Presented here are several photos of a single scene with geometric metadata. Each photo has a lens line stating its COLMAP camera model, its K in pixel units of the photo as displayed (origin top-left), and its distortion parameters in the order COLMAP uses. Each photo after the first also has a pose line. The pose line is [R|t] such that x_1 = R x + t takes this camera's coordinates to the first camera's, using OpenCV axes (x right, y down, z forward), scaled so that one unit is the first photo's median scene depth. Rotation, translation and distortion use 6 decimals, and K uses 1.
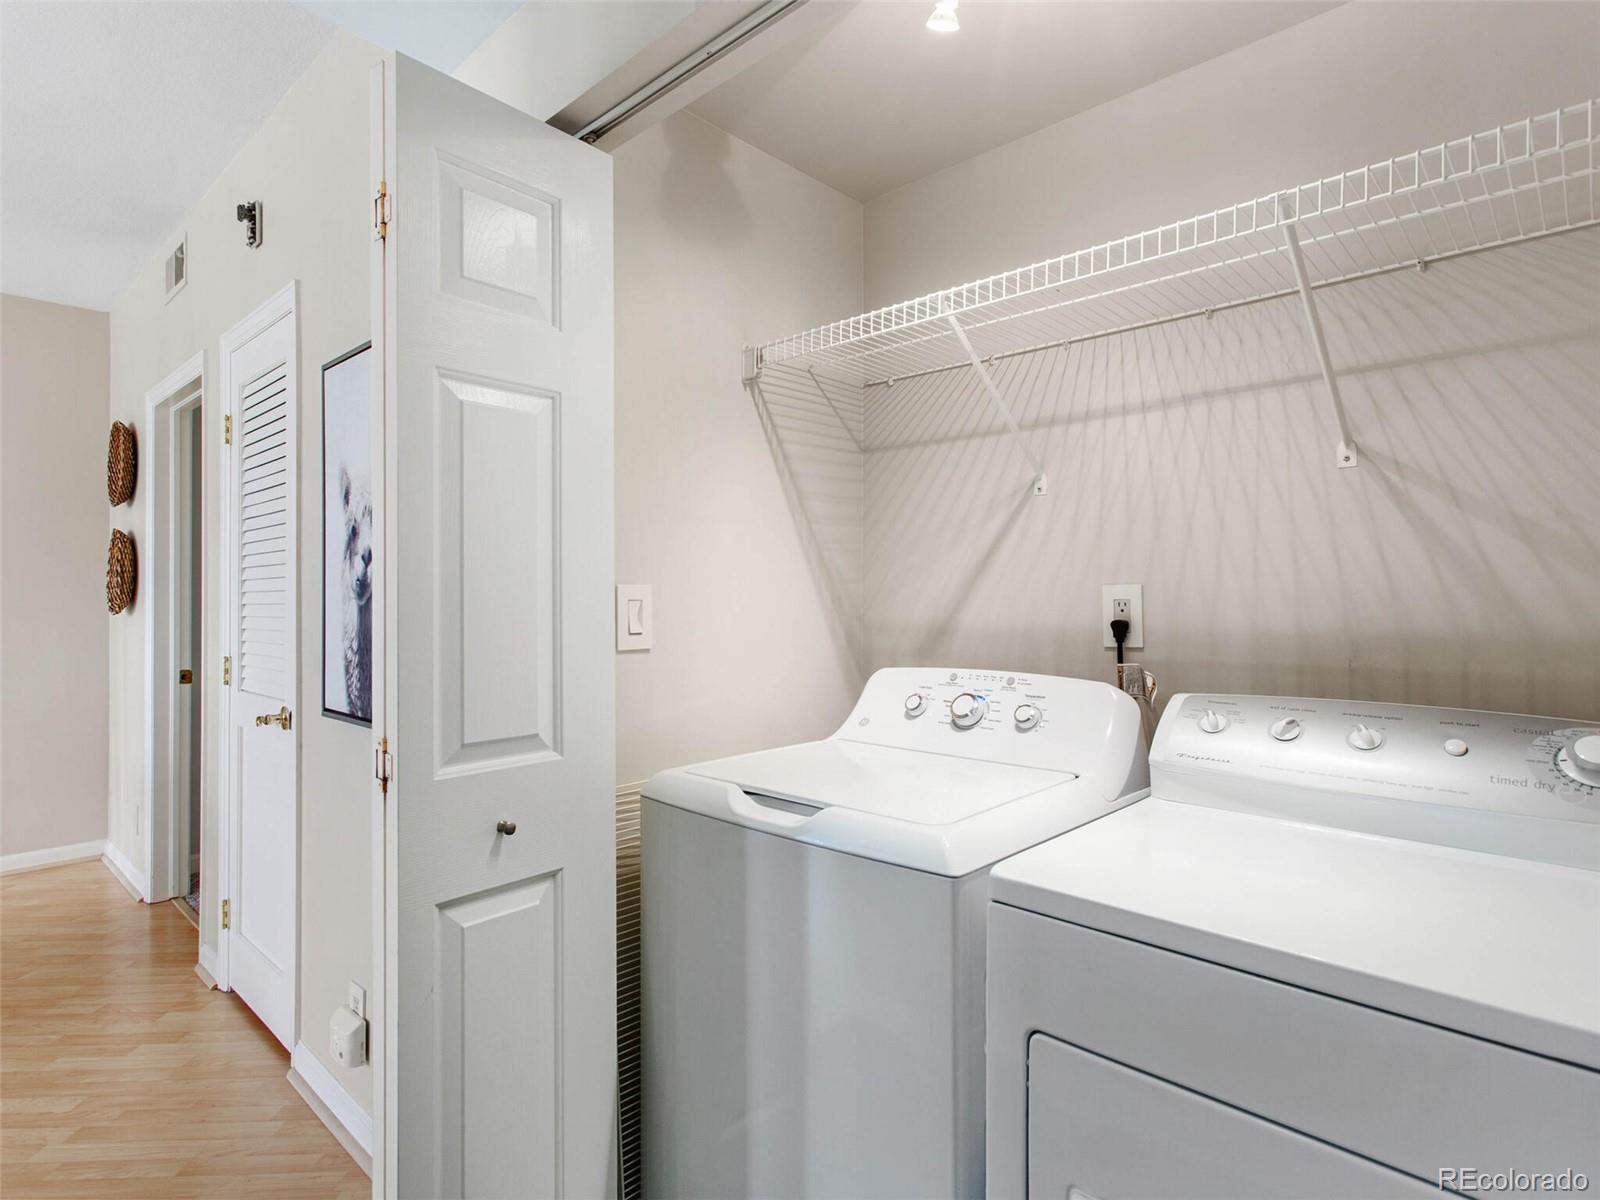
lens RADIAL K [[855.7, 0, 840.3], [0, 855.7, 596.5], [0, 0, 1]] dist [0.000184, 0.004648]
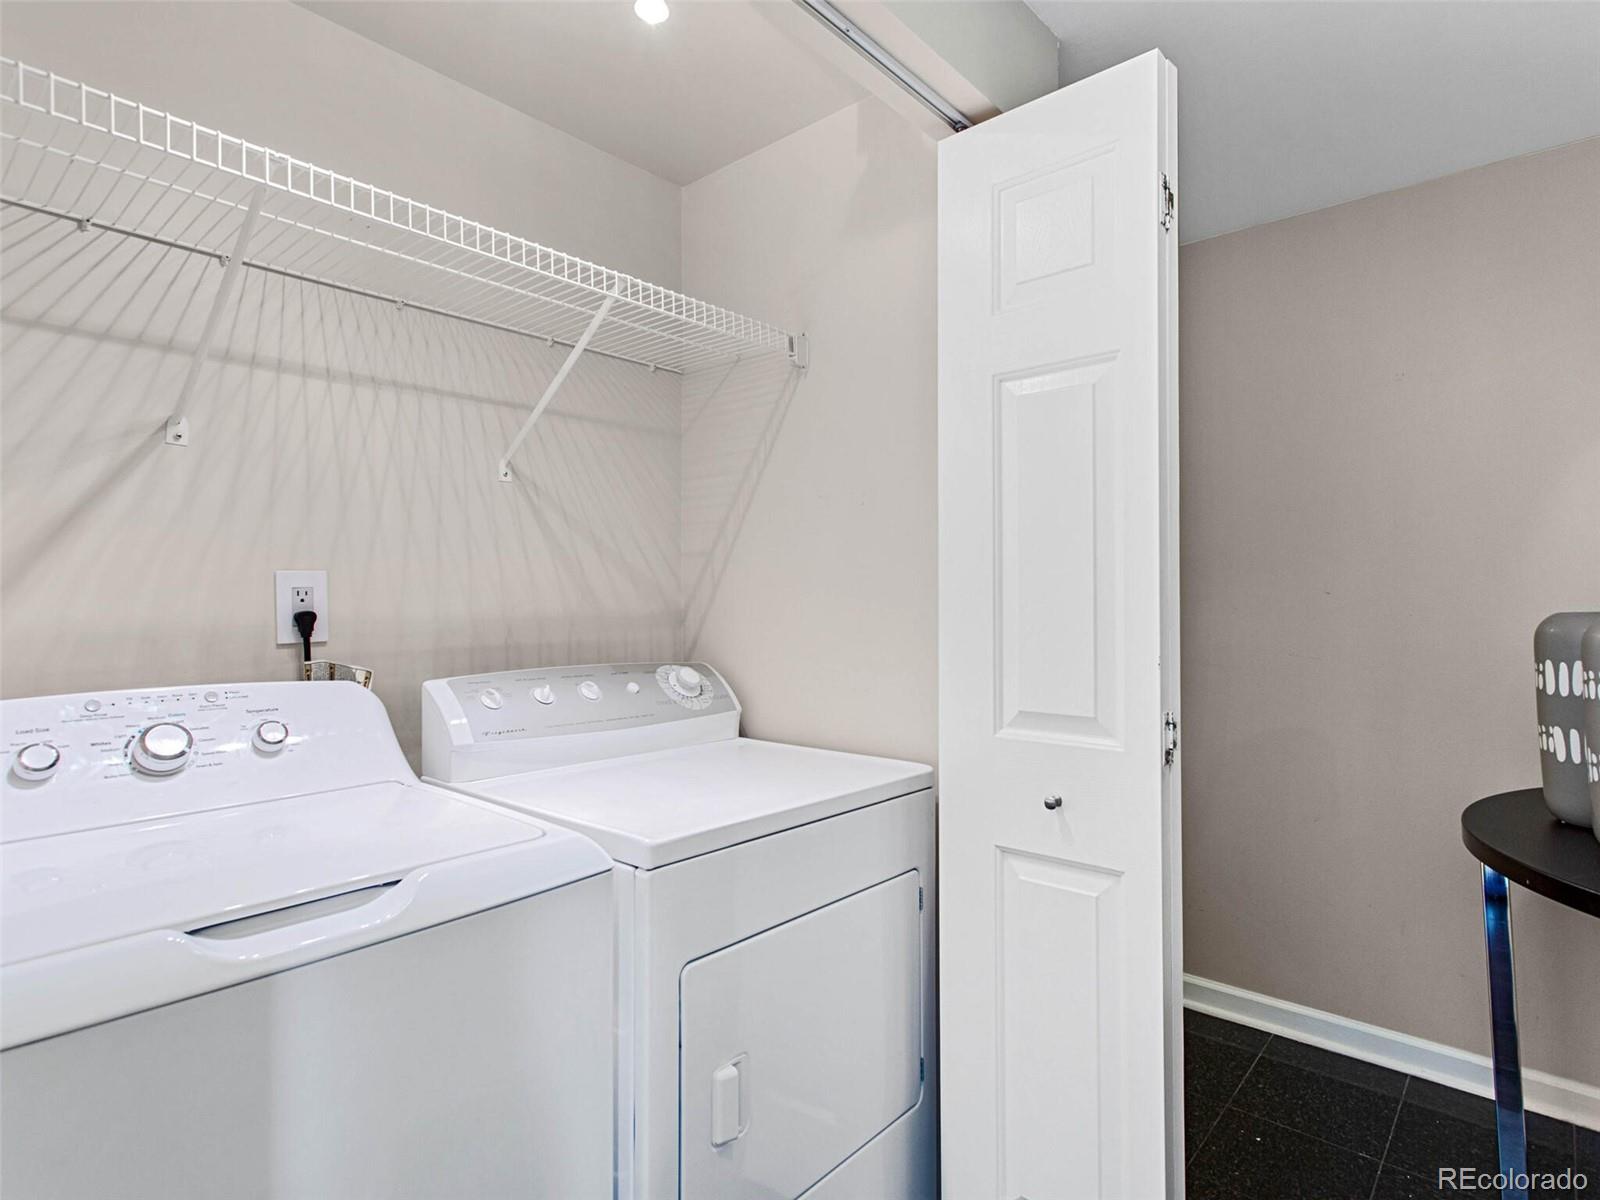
lens RADIAL K [[855.7, 0, 796.6], [0, 855.7, 598.5], [0, 0, 1]] dist [0.000184, 0.004648]
pose [[-0.017474, -0.003547, 0.999841, -0.553207], [-0.006420, 0.999973, 0.003435, 0.008409], [-0.999827, -0.006359, -0.017497, 0.518715]]
